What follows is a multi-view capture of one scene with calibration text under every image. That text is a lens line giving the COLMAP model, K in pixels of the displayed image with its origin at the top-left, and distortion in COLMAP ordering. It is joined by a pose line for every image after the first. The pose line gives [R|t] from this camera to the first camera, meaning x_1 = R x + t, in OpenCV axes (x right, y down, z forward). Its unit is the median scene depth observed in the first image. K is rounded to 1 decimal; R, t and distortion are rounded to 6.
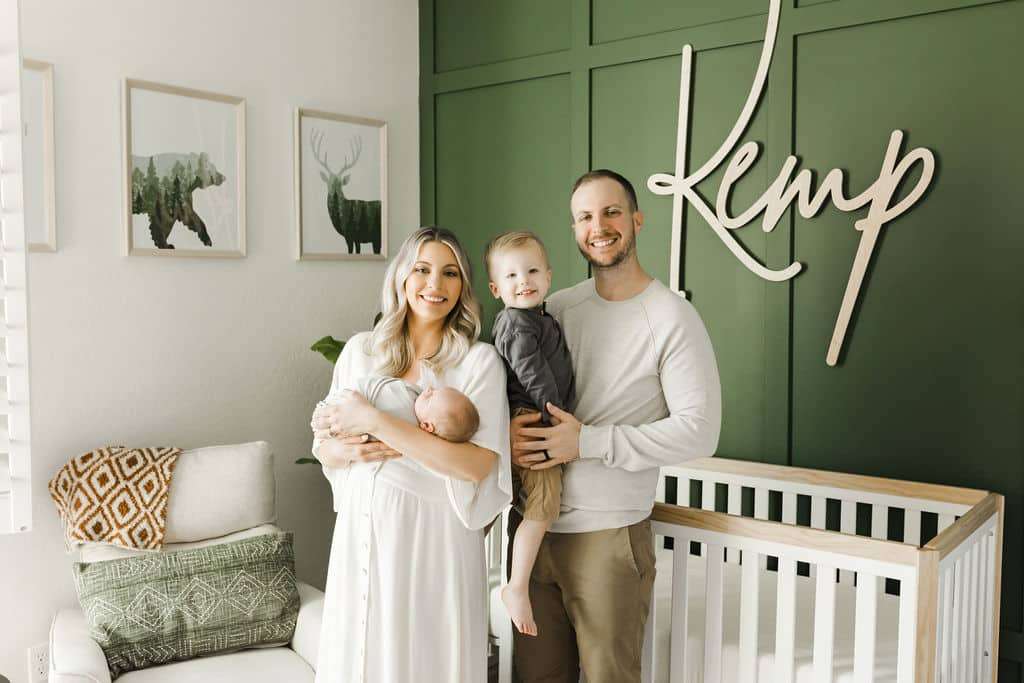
lens RADIAL K [[1012.2, 0, 514.2], [0, 1012.2, 343.4], [0, 0, 1]] dist [0.025963, 0.000000]
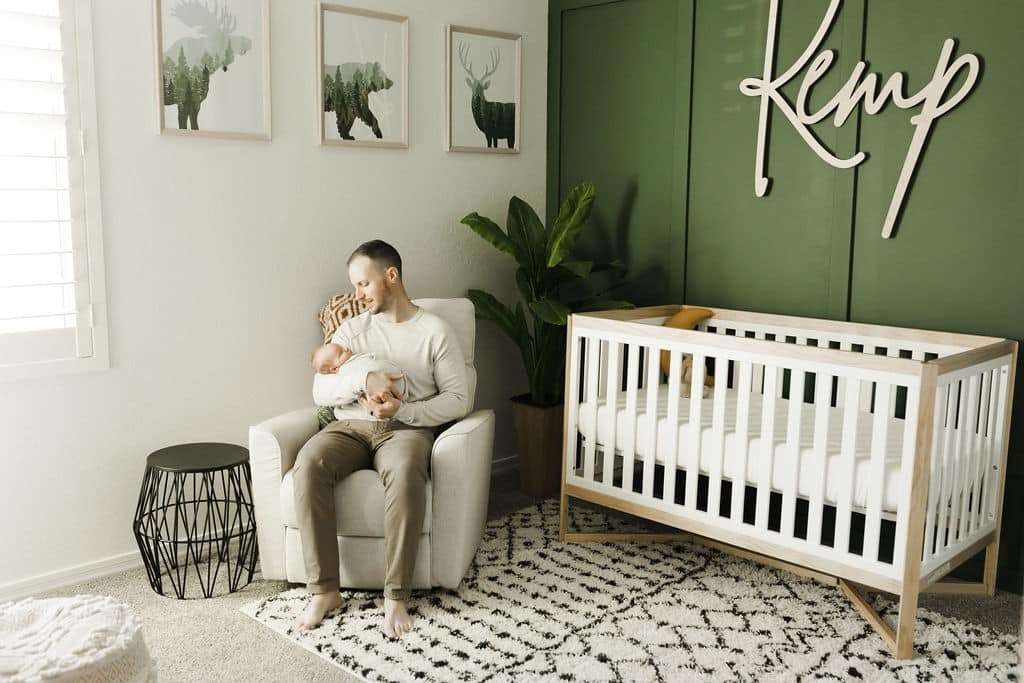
lens RADIAL K [[1012.2, 0, 510.2], [0, 1012.2, 342.2], [0, 0, 1]] dist [0.025963, 0.000000]
pose [[0.992709, 0.027600, -0.117336, 0.012674], [-0.017902, 0.996396, 0.082915, 0.049646], [0.119202, -0.080210, 0.989625, -0.246989]]
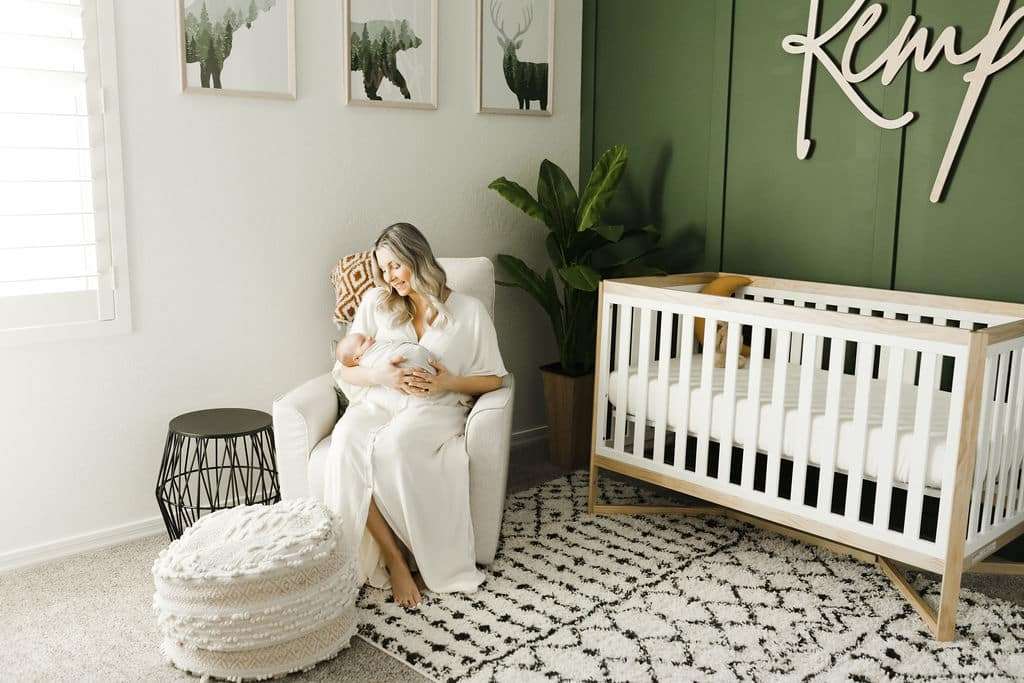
lens RADIAL K [[1012.2, 0, 509.2], [0, 1012.2, 342.4], [0, 0, 1]] dist [0.025963, 0.000000]
pose [[0.987330, 0.039495, -0.153690, 0.018391], [-0.022338, 0.993480, 0.111800, 0.057570], [0.157103, -0.106951, 0.981774, -0.215415]]
